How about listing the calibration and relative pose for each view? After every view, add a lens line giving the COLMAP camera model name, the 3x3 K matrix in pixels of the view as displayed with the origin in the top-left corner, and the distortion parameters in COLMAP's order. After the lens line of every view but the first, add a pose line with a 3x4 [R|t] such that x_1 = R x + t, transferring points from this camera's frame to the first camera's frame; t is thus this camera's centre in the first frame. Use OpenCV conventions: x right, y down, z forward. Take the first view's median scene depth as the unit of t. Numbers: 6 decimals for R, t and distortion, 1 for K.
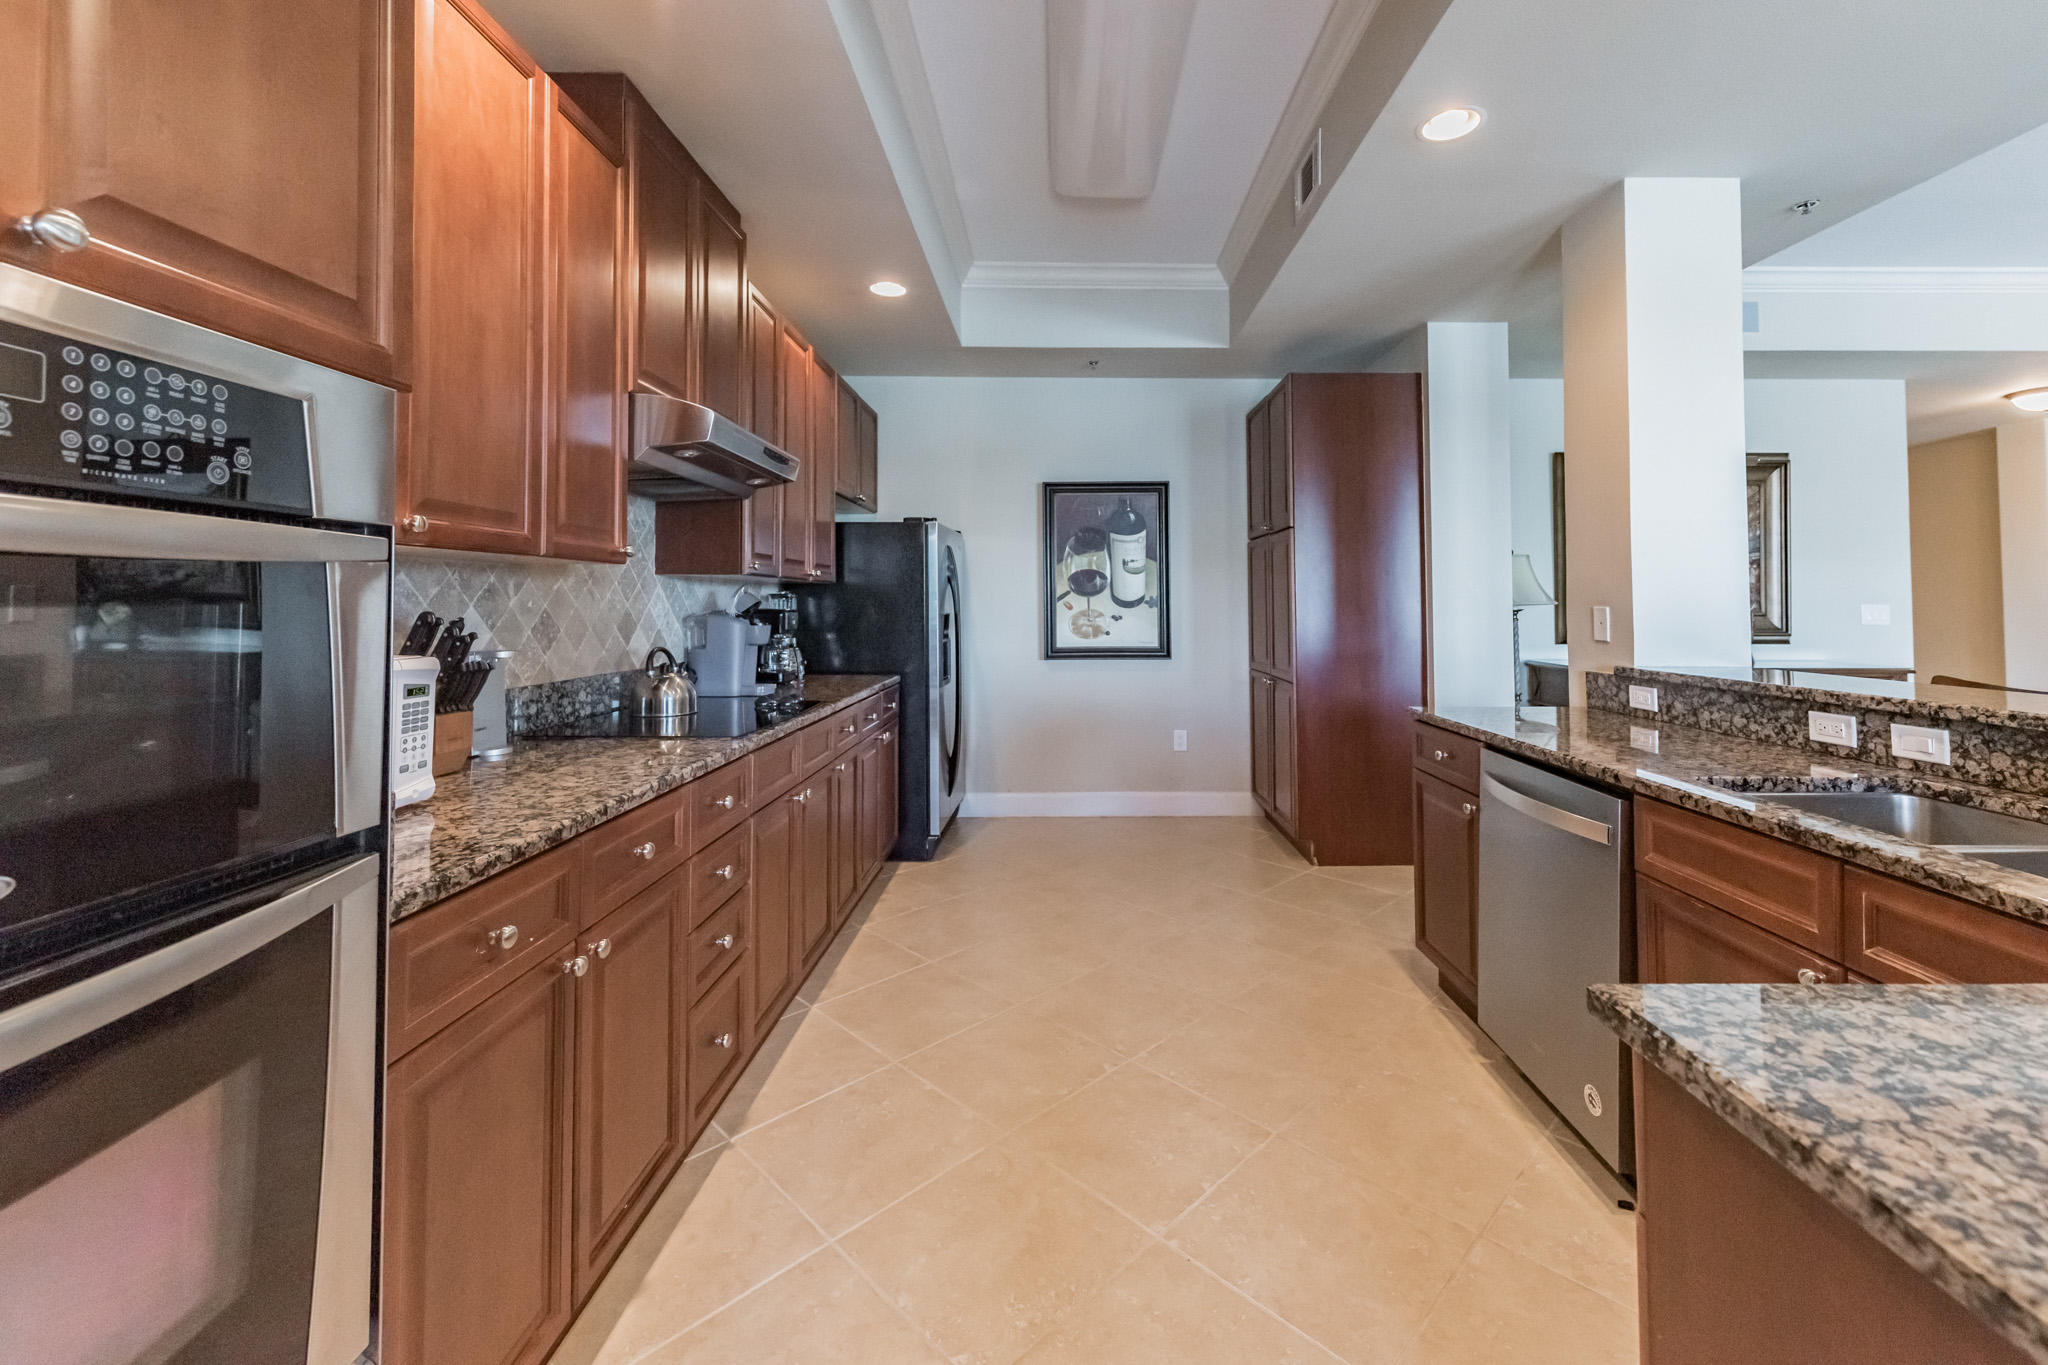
lens RADIAL K [[826.1, 0, 1101.2], [0, 826.1, 580.3], [0, 0, 1]] dist [0.001093, 0.000040]
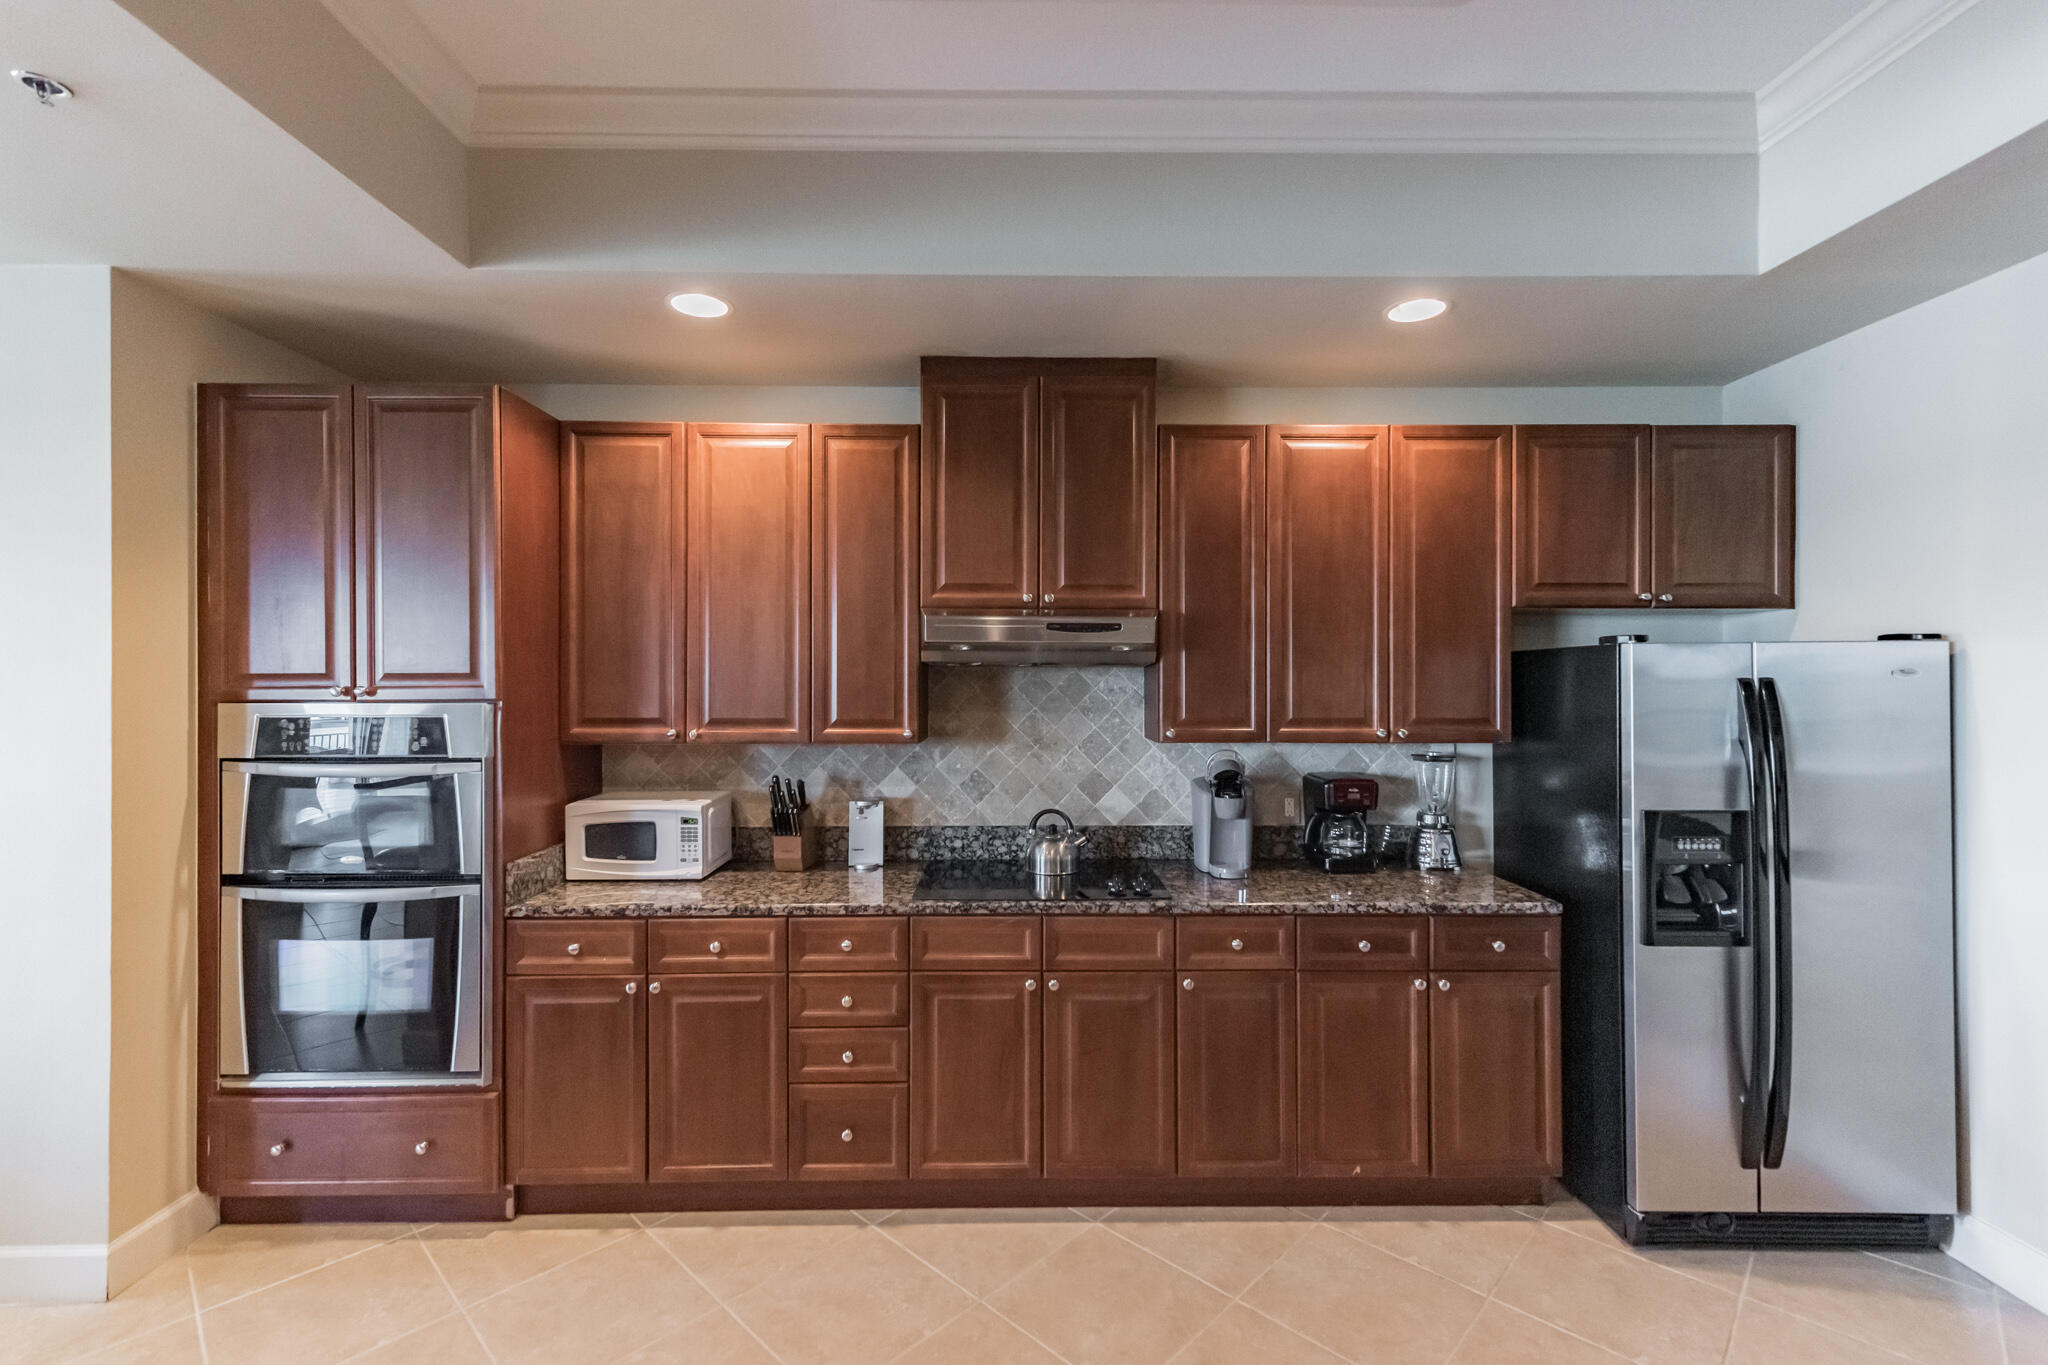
lens RADIAL K [[924.3, 0, 1024.0], [0, 924.3, 682.5], [0, 0, 1]] dist [0.018905, -0.000005]
pose [[-0.034191, 0.007414, -0.999388, 0.496392], [0.028170, 0.999582, 0.006452, -0.069371], [0.999018, -0.027932, -0.034386, 0.704175]]
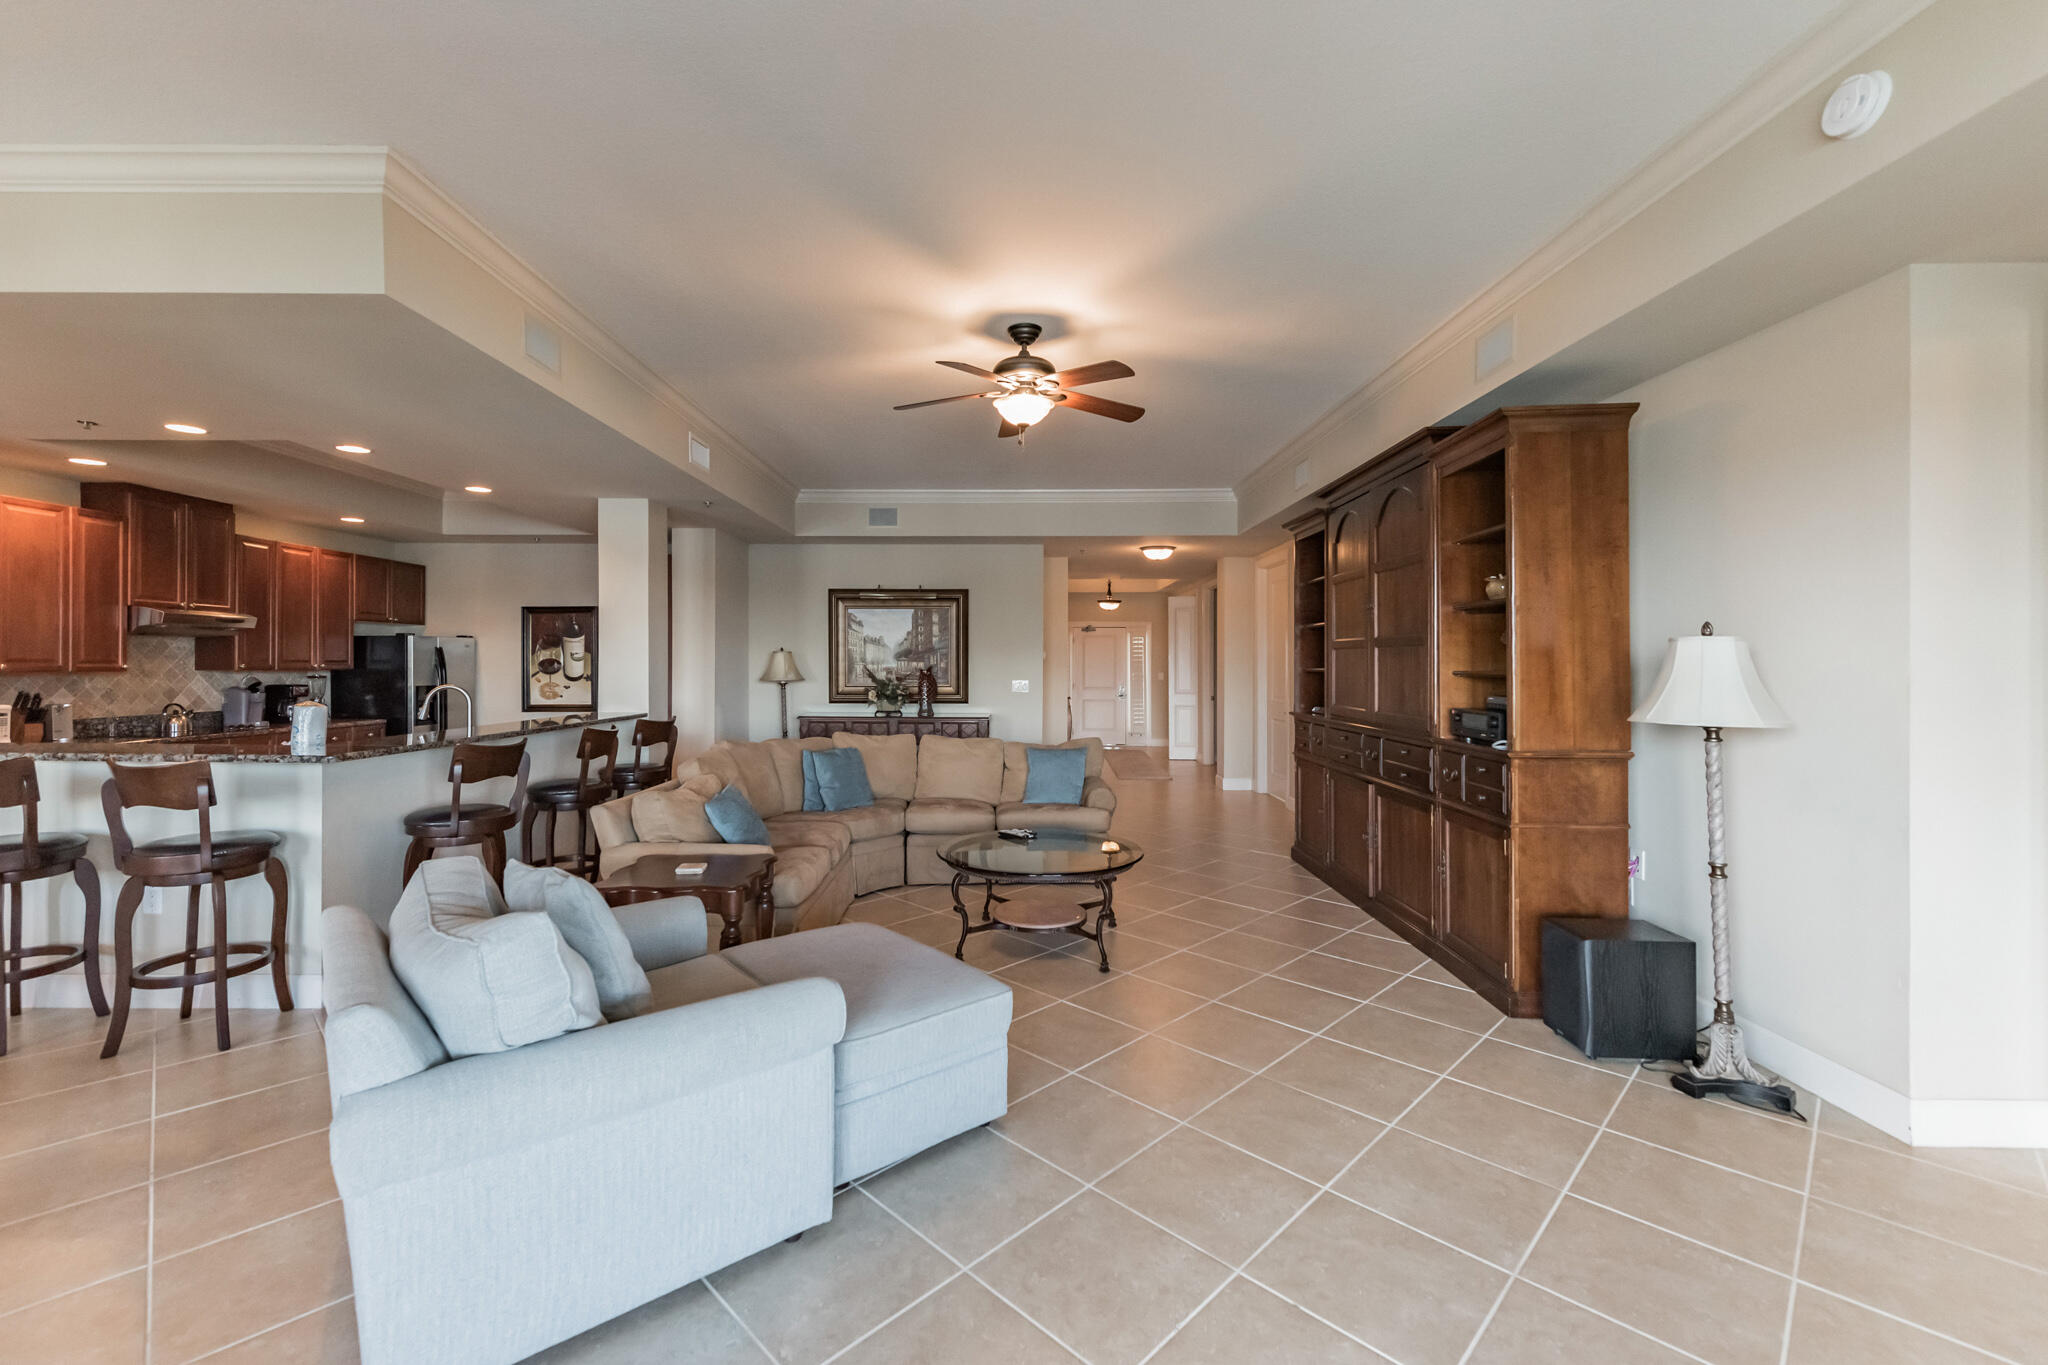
lens RADIAL K [[827.7, 0, 1025.0], [0, 827.7, 657.8], [0, 0, 1]] dist [0.001733, 0.000004]
pose [[0.999616, 0.003839, -0.027434, 1.373530], [-0.003198, 0.999722, 0.023372, -0.078744], [0.027516, -0.023275, 0.999350, -0.911316]]
